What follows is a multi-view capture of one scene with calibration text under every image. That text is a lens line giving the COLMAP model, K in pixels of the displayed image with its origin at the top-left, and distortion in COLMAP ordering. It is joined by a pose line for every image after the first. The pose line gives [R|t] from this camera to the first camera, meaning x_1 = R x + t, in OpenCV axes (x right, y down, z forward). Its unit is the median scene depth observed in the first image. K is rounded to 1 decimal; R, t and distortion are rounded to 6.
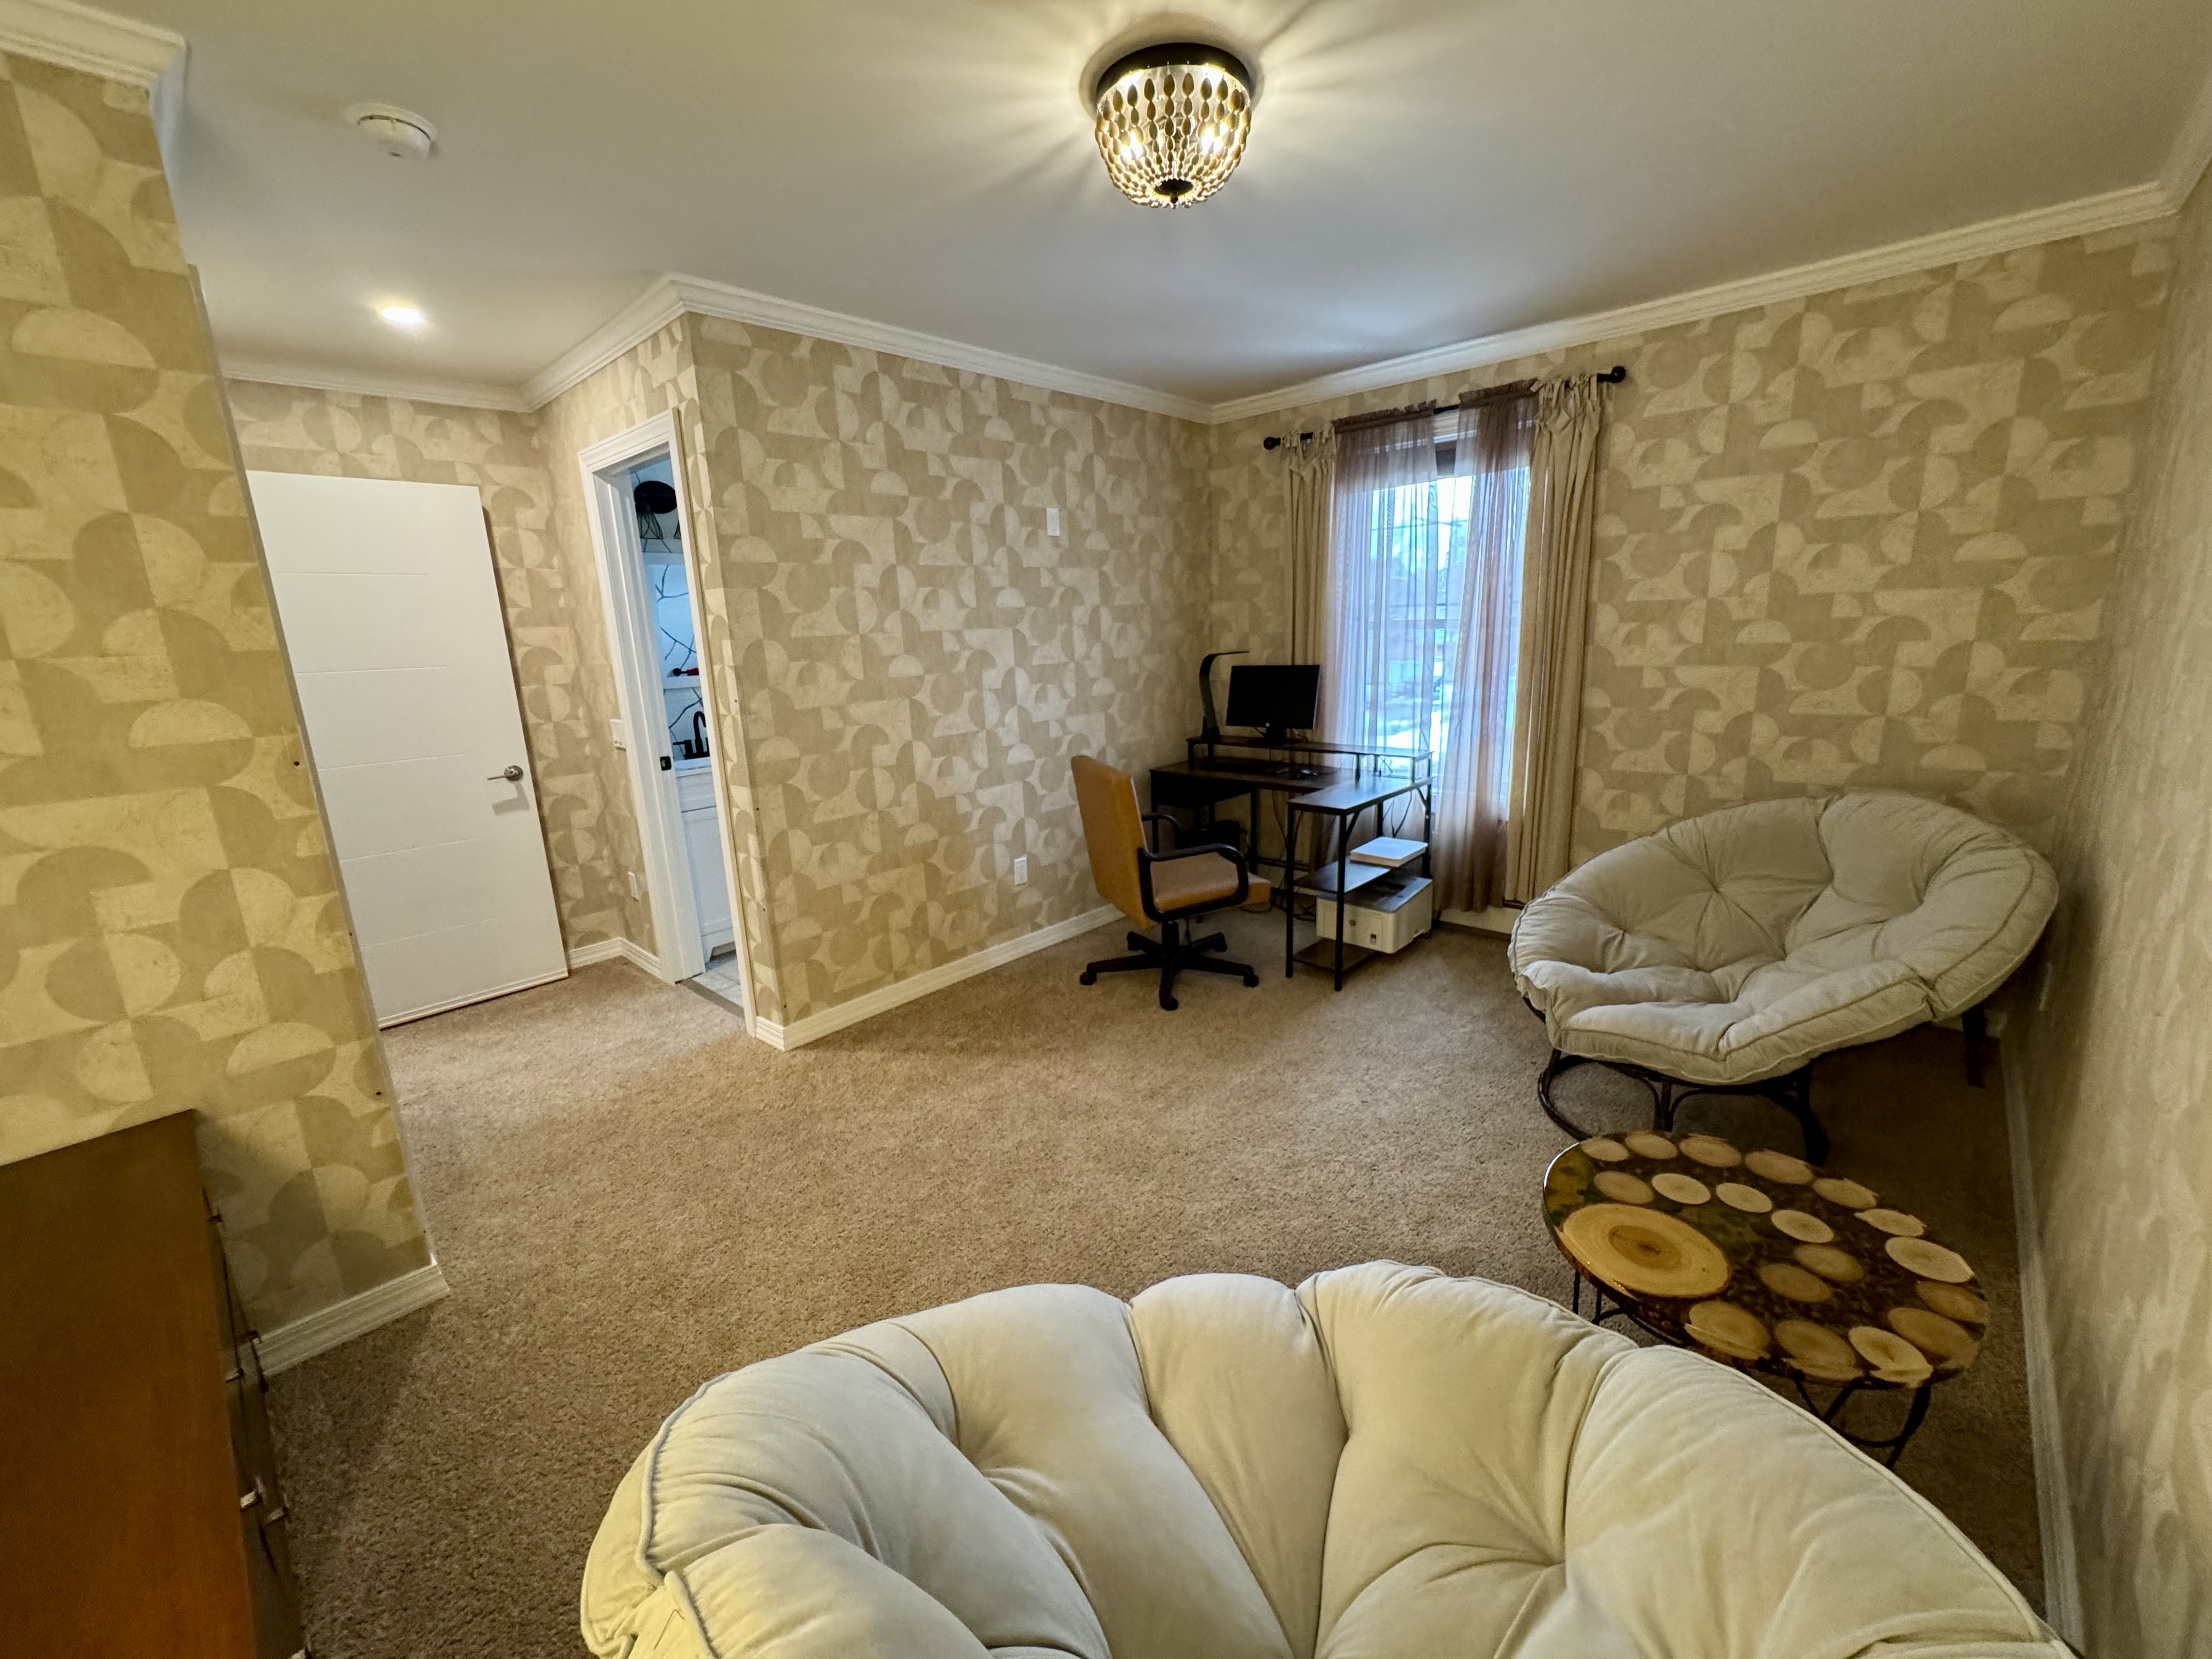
lens RADIAL K [[877.6, 0, 1119.9], [0, 877.6, 830.0], [0, 0, 1]] dist [-0.004036, 0.000733]
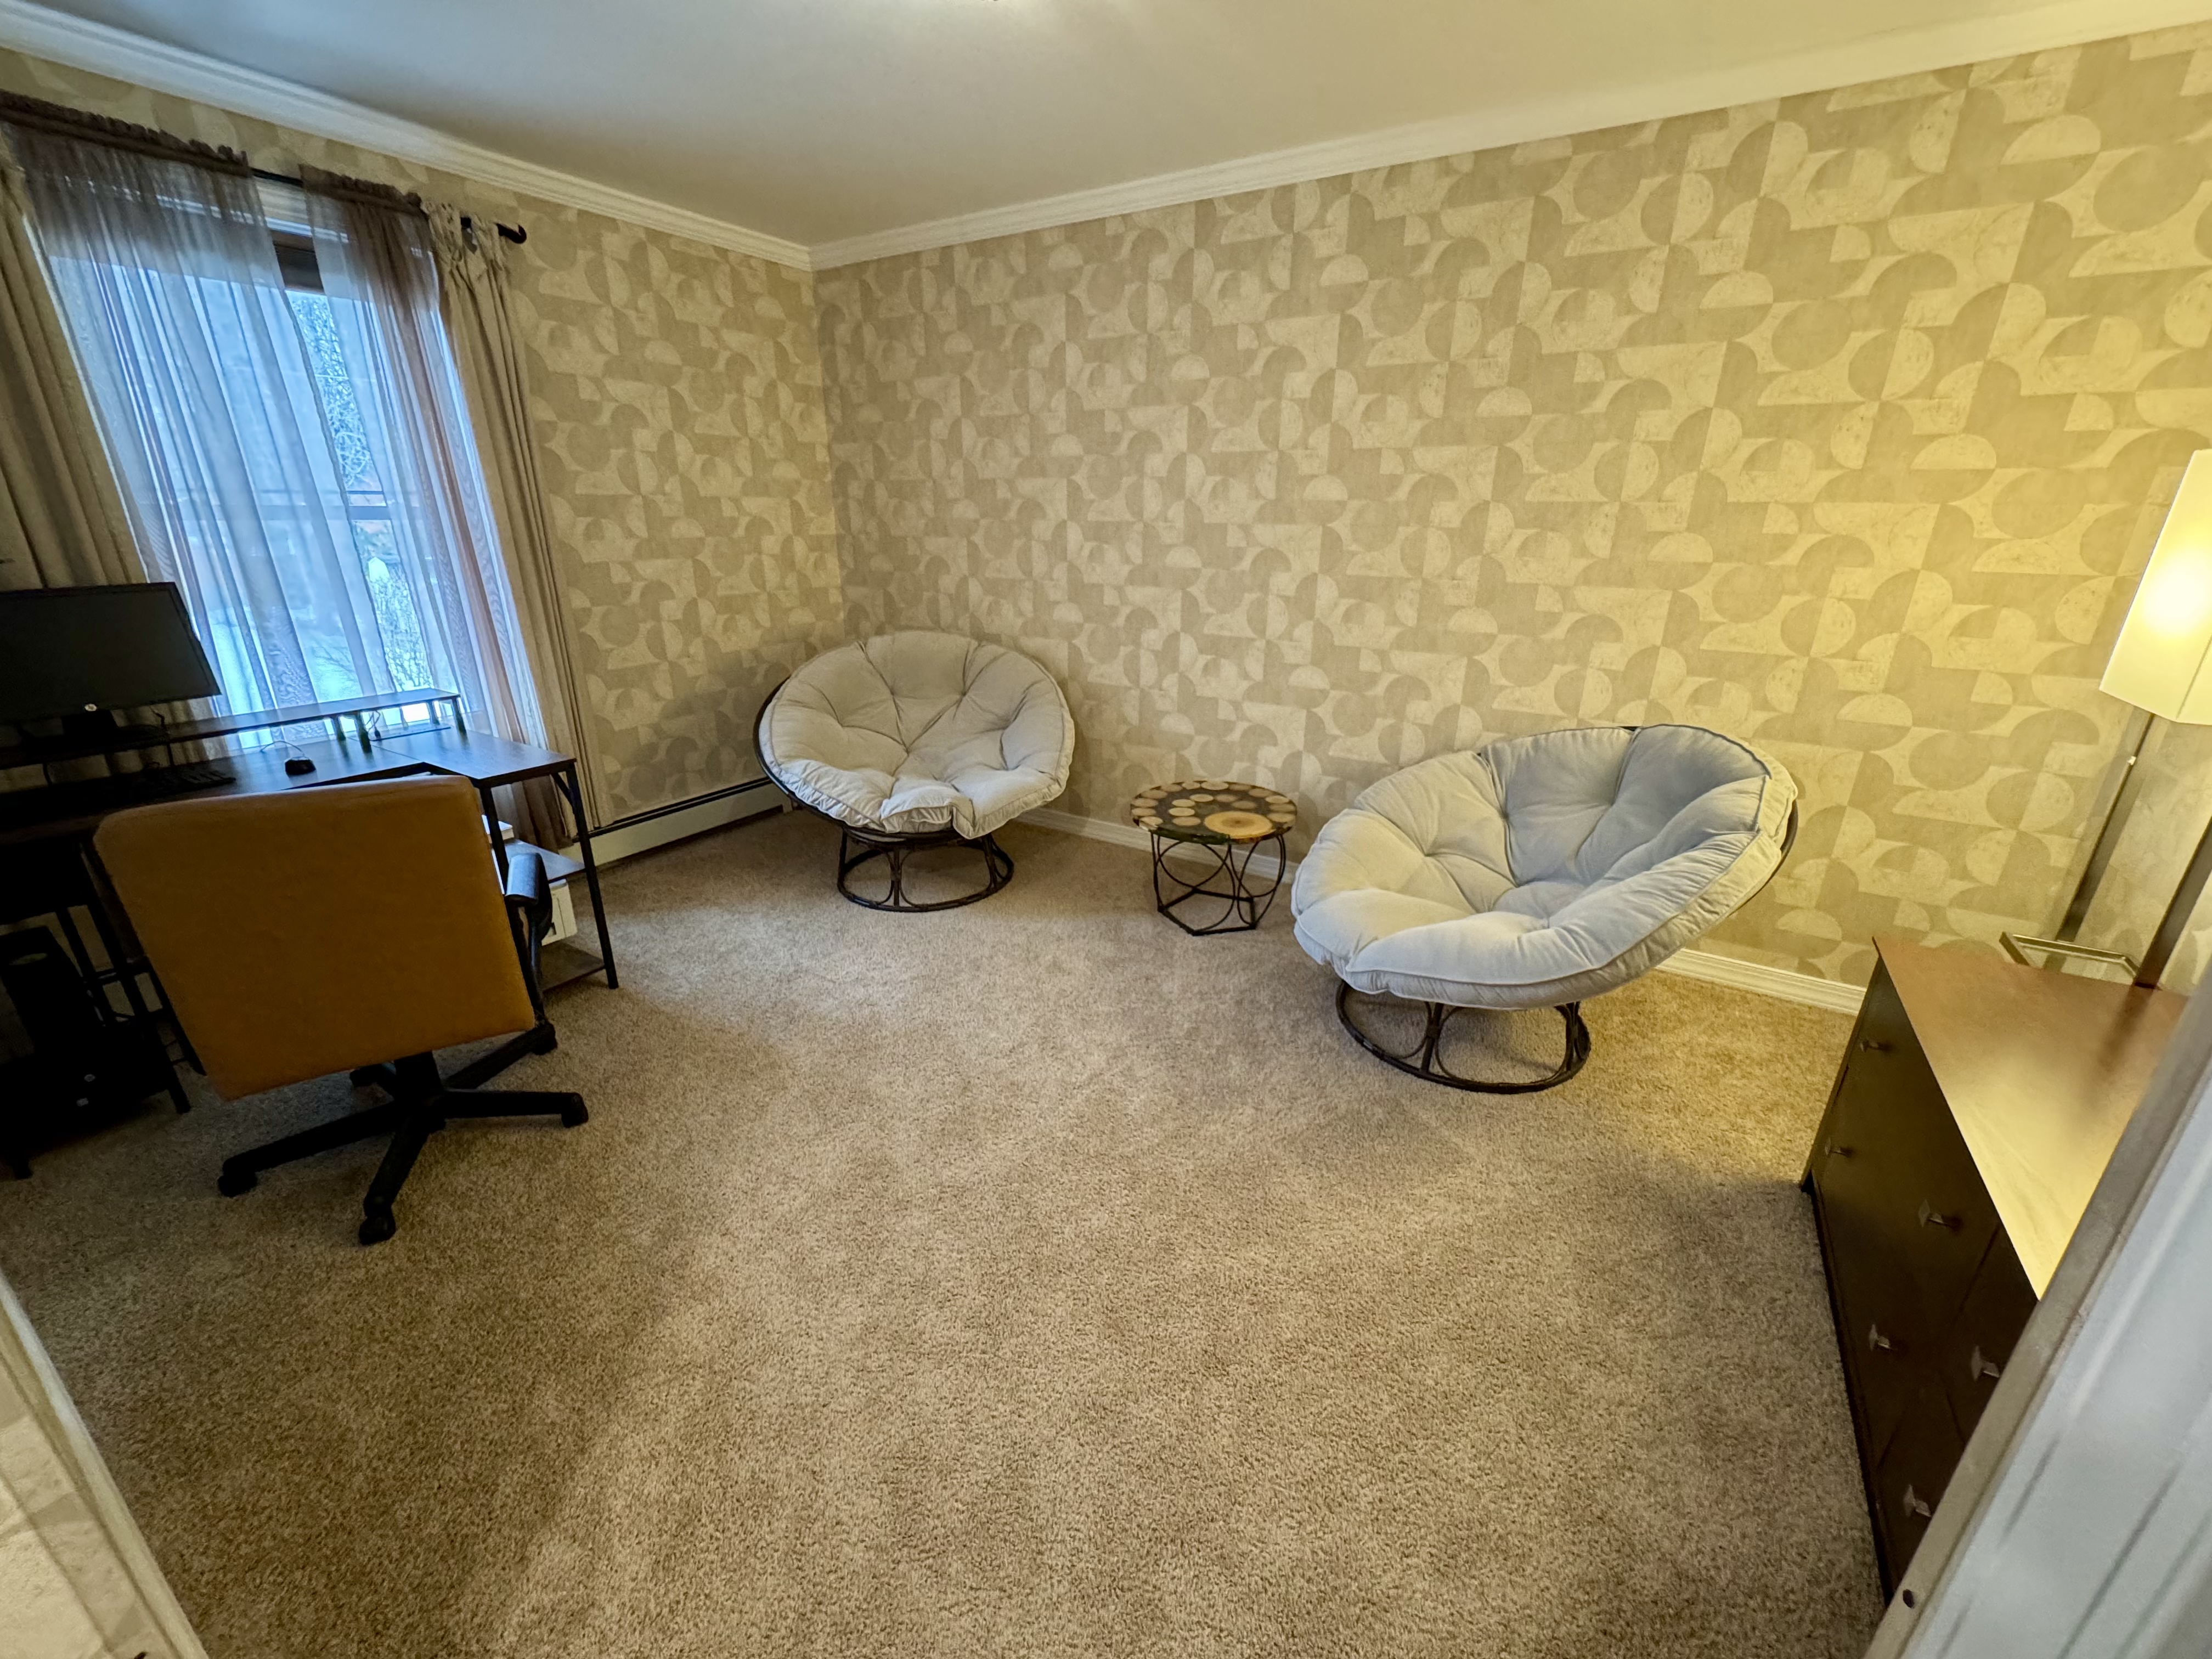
lens RADIAL K [[877.6, 0, 1116.2], [0, 877.6, 829.4], [0, 0, 1]] dist [-0.004036, 0.000733]
pose [[-0.199146, -0.314514, 0.928128, -0.568927], [0.210689, 0.911209, 0.353988, -0.141348], [-0.957053, 0.266042, -0.115199, 0.646665]]
